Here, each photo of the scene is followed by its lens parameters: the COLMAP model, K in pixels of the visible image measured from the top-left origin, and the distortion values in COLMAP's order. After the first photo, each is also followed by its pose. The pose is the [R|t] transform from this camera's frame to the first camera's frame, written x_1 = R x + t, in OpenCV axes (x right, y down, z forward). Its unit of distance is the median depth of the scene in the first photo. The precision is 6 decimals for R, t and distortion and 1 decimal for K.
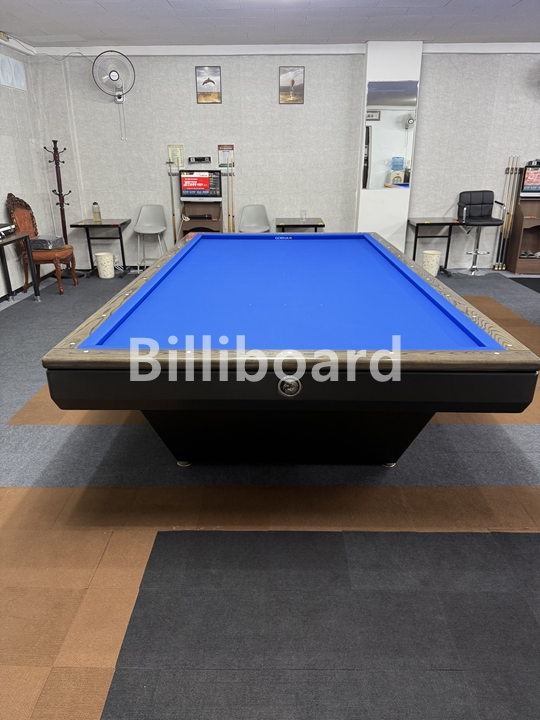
lens RADIAL K [[506.4, 0, 274.4], [0, 506.4, 360.4], [0, 0, 1]] dist [0.040827, -0.052307]
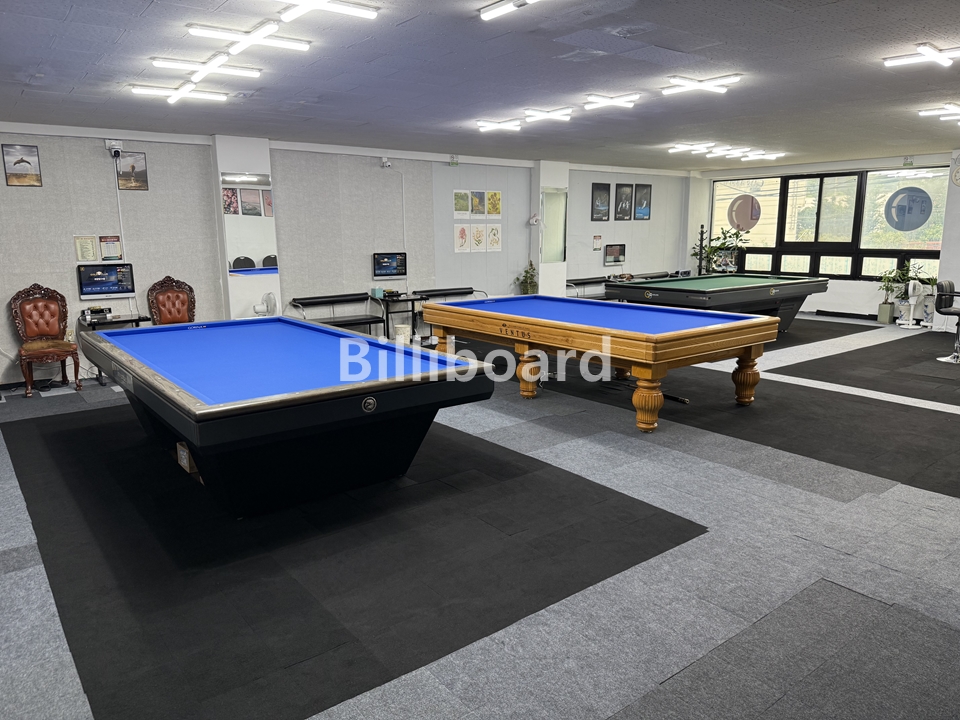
lens RADIAL K [[675.2, 0, 471.8], [0, 675.2, 387.6], [0, 0, 1]] dist [0.040827, -0.052307]
pose [[0.789142, -0.142528, 0.597445, -0.254992], [0.234927, 0.968782, -0.079190, 0.066596], [-0.567507, 0.202848, 0.797990, -0.215975]]
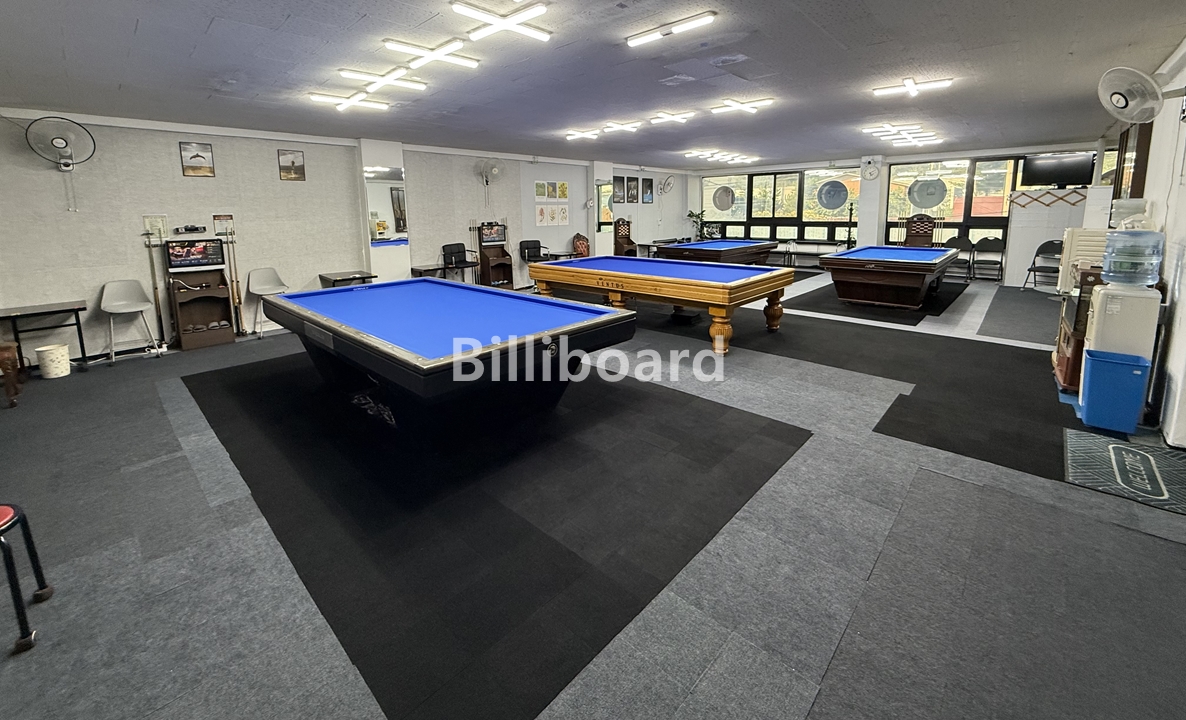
lens RADIAL K [[474.7, 0, 583.3], [0, 474.7, 288.7], [0, 0, 1]] dist [-0.004864, 0.000981]
pose [[0.684908, -0.125065, 0.717816, -0.298815], [0.284974, 0.952665, -0.105926, 0.016110], [-0.670590, 0.277108, 0.688128, -0.076245]]
